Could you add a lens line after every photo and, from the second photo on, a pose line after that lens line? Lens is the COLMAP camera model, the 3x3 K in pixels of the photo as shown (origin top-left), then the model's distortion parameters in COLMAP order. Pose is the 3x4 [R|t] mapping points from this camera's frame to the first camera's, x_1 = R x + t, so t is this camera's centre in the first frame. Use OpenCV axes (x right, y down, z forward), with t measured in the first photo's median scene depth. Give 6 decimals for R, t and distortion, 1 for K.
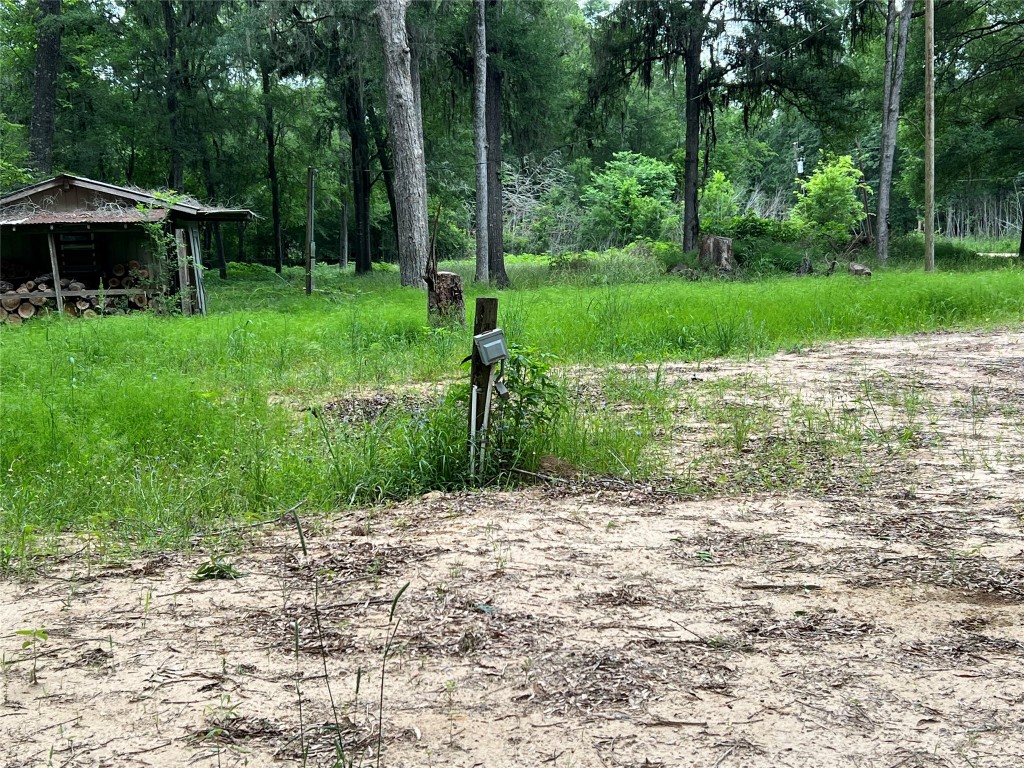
lens RADIAL K [[1411.9, 0, 513.5], [0, 1411.9, 391.4], [0, 0, 1]] dist [0.059094, 0.000000]
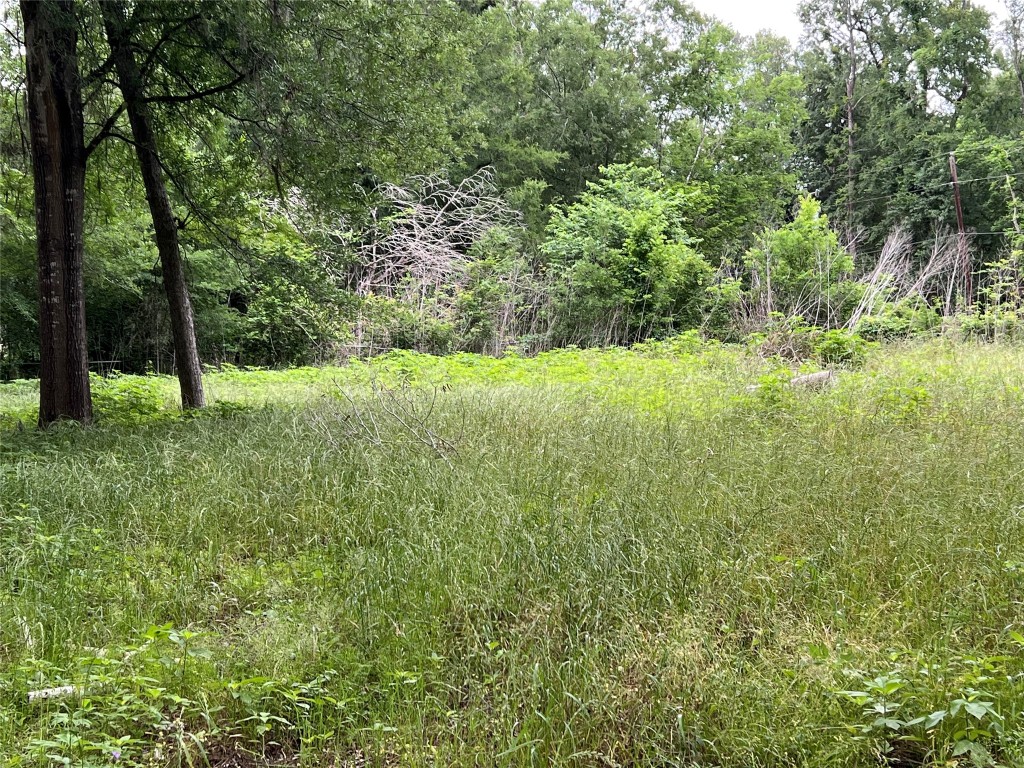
lens RADIAL K [[1411.9, 0, 510.9], [0, 1411.9, 384.4], [0, 0, 1]] dist [0.059094, 0.000000]
pose [[0.991640, -0.002871, 0.129002, -0.034820], [0.011598, 0.997689, -0.066951, -0.051453], [-0.128512, 0.067888, 0.989382, 0.495088]]
